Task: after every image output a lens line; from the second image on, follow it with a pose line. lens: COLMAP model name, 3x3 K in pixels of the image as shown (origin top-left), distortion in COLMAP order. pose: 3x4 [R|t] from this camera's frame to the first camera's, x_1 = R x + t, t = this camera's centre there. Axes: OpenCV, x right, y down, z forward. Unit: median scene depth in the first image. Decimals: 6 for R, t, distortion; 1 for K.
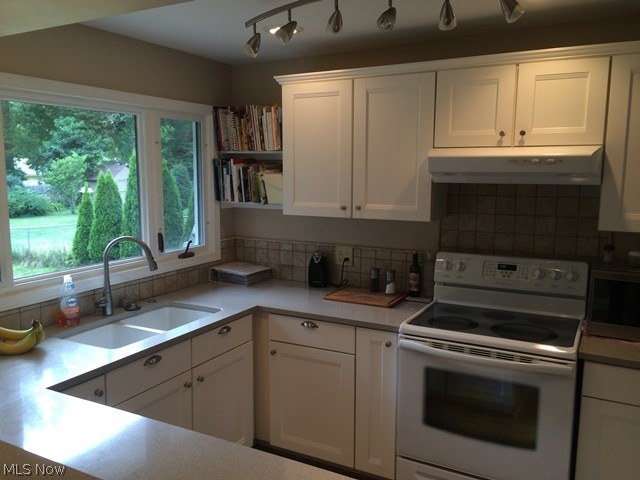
lens RADIAL K [[550.1, 0, 317.1], [0, 550.1, 240.3], [0, 0, 1]] dist [0.088442, -0.123576]
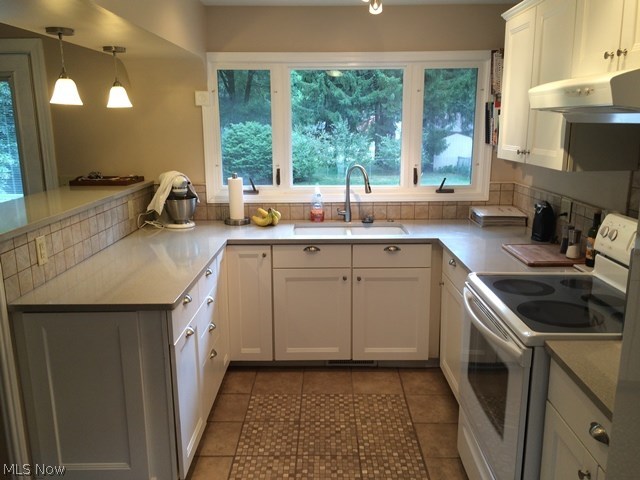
lens RADIAL K [[550.1, 0, 317.1], [0, 550.1, 240.3], [0, 0, 1]] dist [0.088442, -0.123576]
pose [[0.451833, 0.179480, -0.873862, 0.693314], [-0.108245, 0.983345, 0.145998, -0.011063], [0.885511, 0.028625, 0.463735, 0.260461]]
